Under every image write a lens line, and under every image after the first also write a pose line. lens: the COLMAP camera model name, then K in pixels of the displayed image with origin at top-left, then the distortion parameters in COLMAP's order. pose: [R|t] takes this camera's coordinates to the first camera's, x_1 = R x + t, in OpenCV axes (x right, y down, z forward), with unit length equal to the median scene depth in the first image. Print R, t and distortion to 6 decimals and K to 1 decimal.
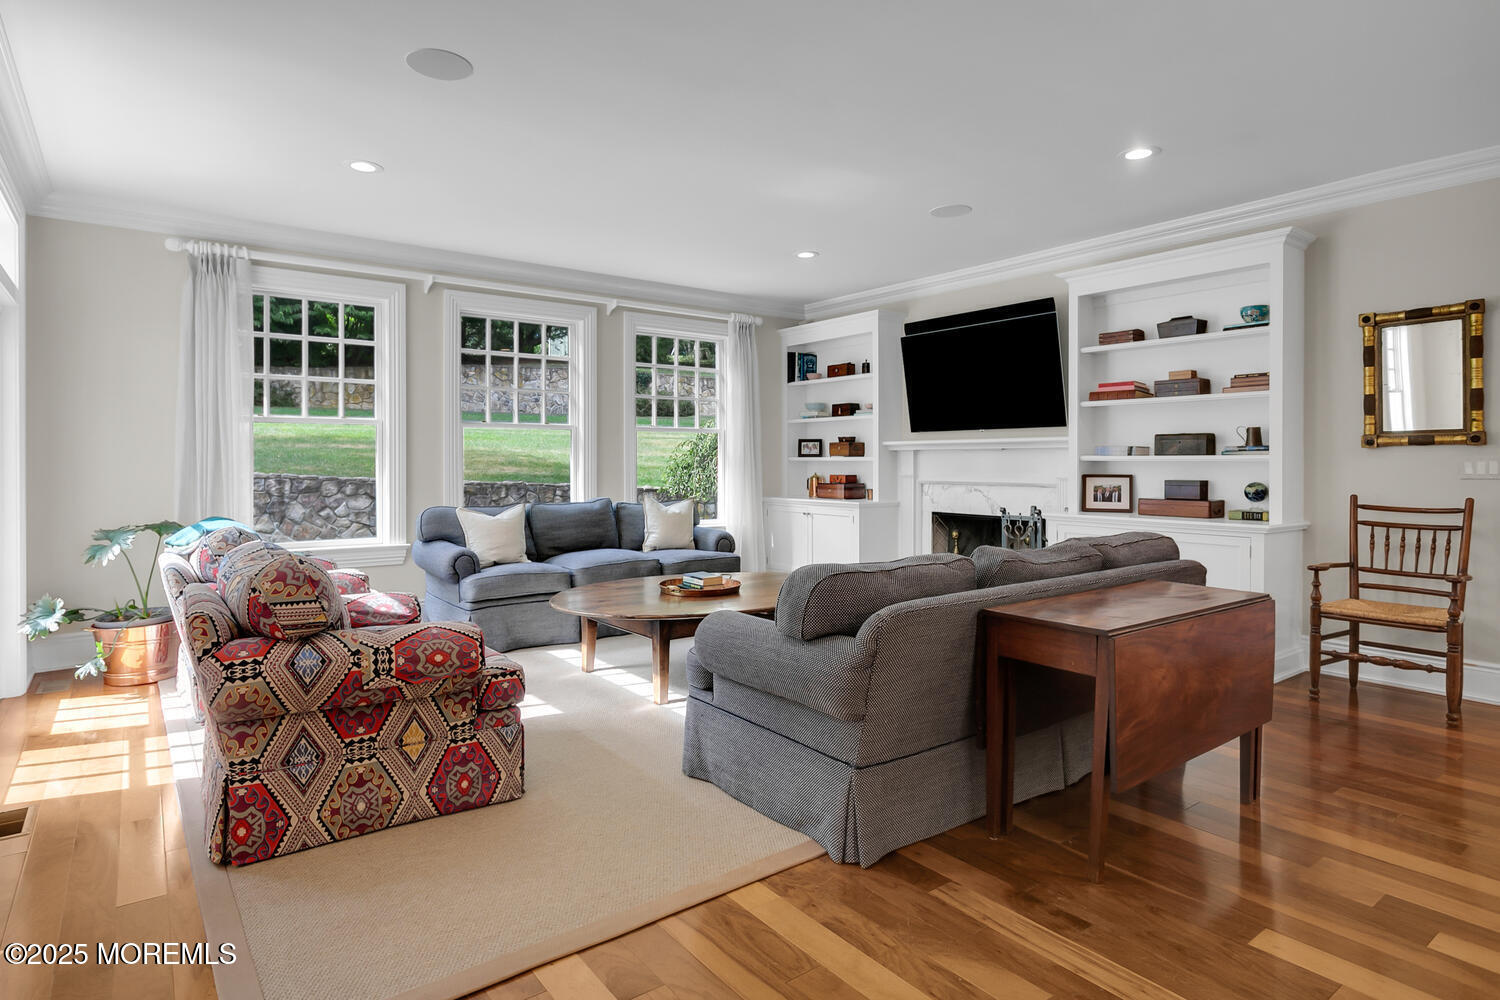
lens RADIAL K [[804.3, 0, 723.3], [0, 804.3, 462.8], [0, 0, 1]] dist [-0.001620, 0.000195]
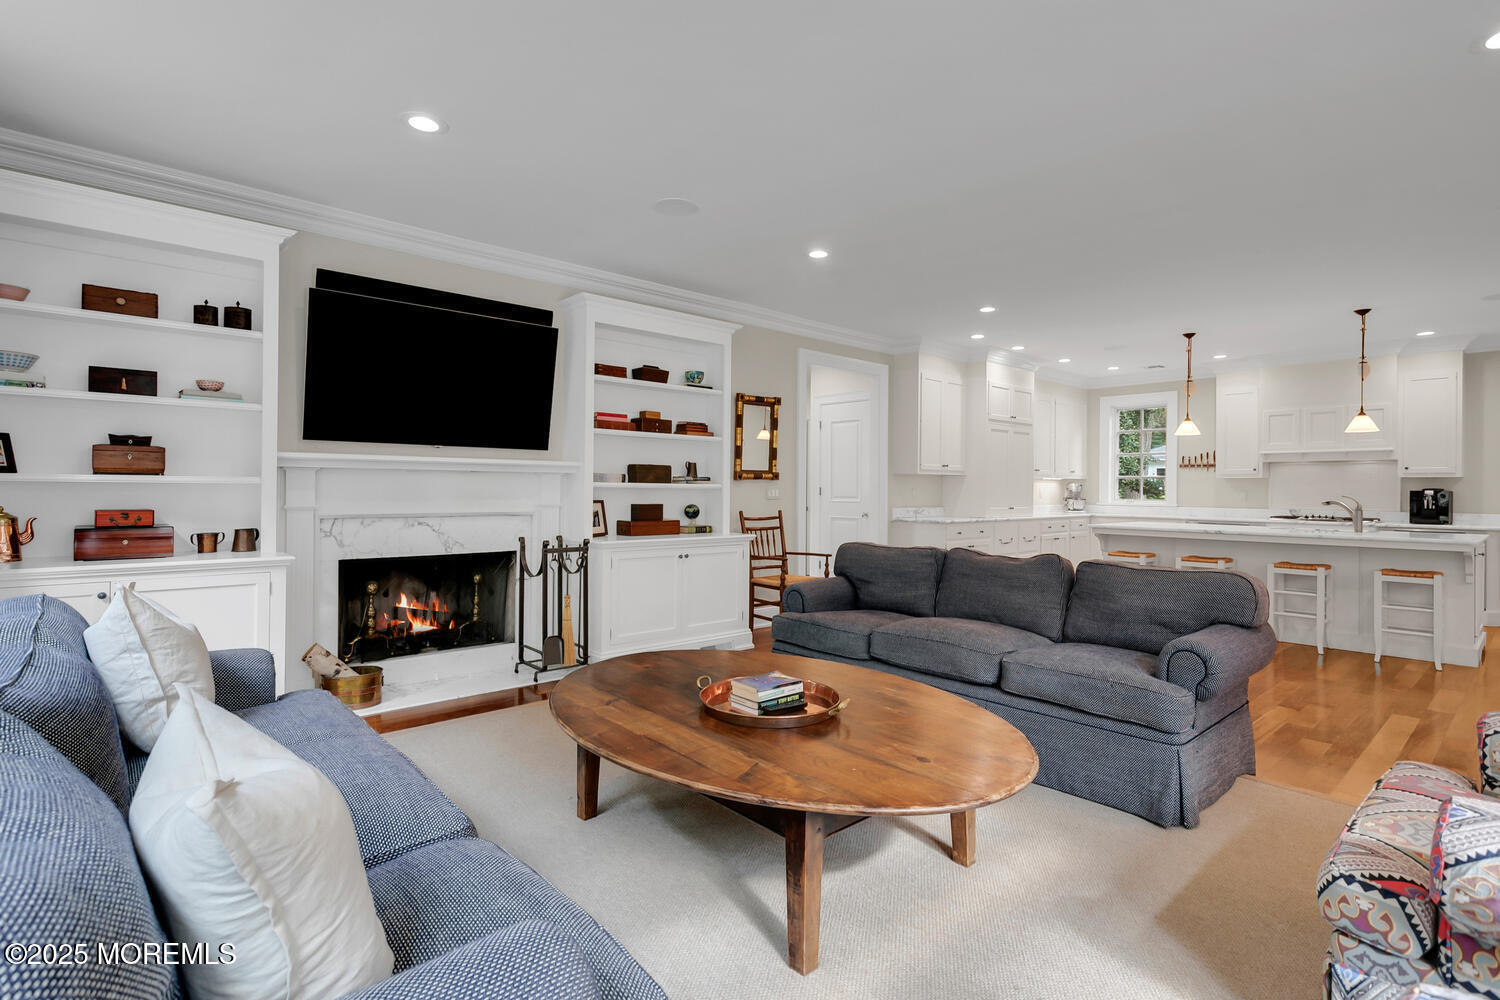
lens RADIAL K [[721.5, 0, 746.6], [0, 721.5, 490.2], [0, 0, 1]] dist [0.002477, 0.000459]
pose [[-0.092482, -0.003214, 0.995709, -0.503599], [-0.007391, 0.999969, 0.002541, -0.002291], [-0.995687, -0.007124, -0.092503, 0.965414]]
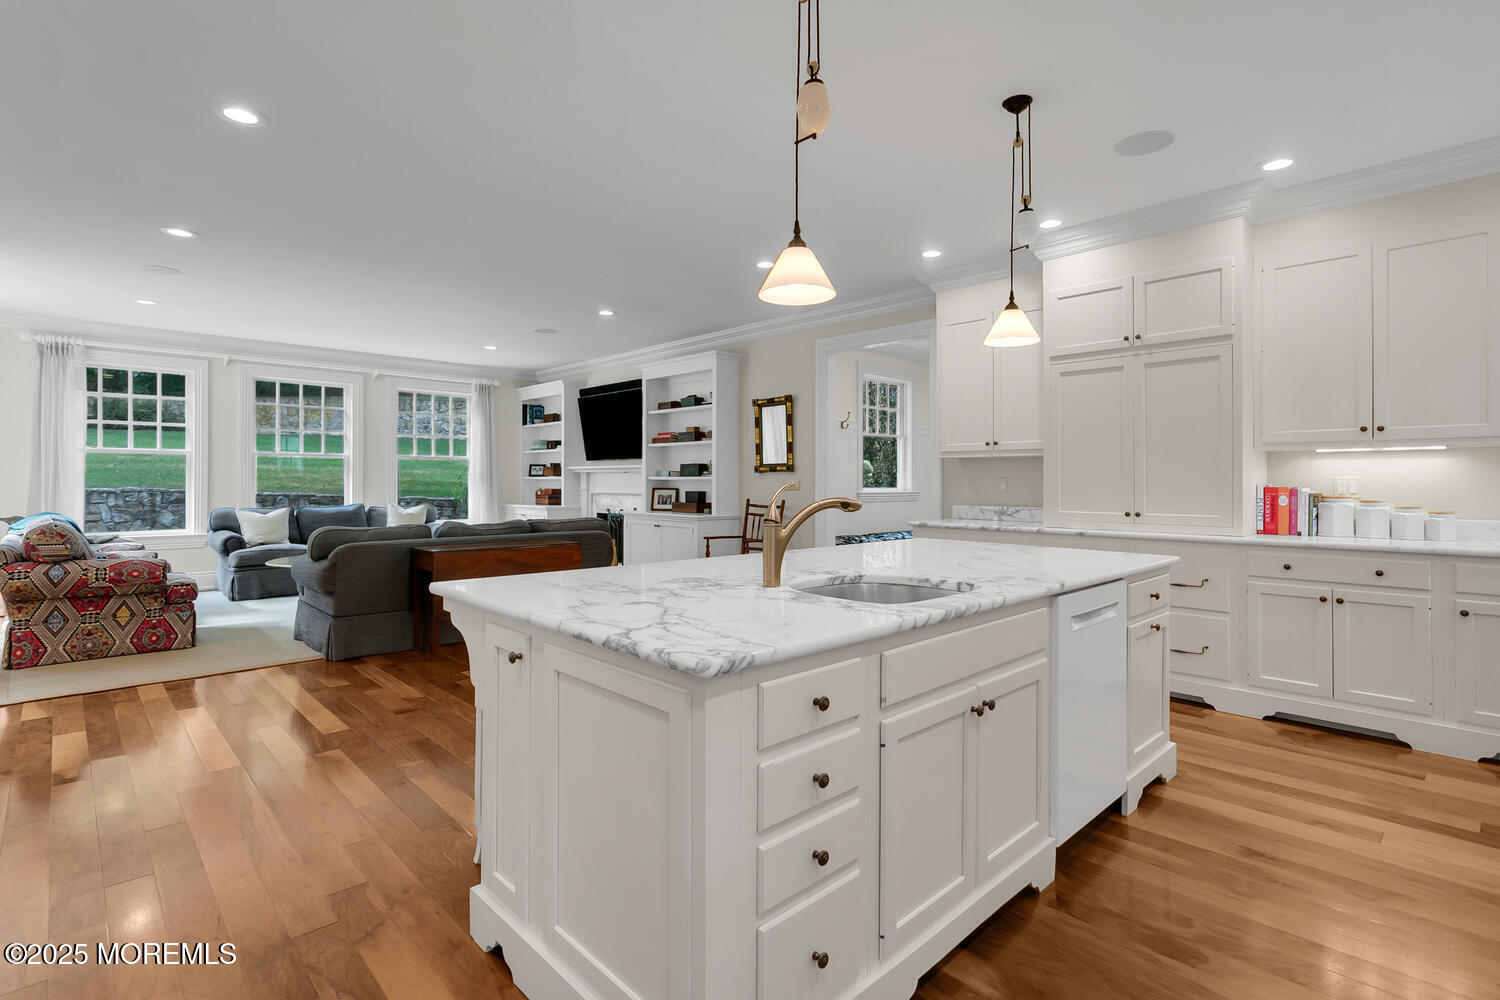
lens RADIAL K [[726.7, 0, 752.7], [0, 726.7, 476.0], [0, 0, 1]] dist [0.003812, 0.000402]
pose [[0.991819, 0.004288, 0.127583, 0.507377], [-0.003258, 0.999960, -0.008277, 0.001841], [-0.127613, 0.007793, 0.991793, -0.547882]]
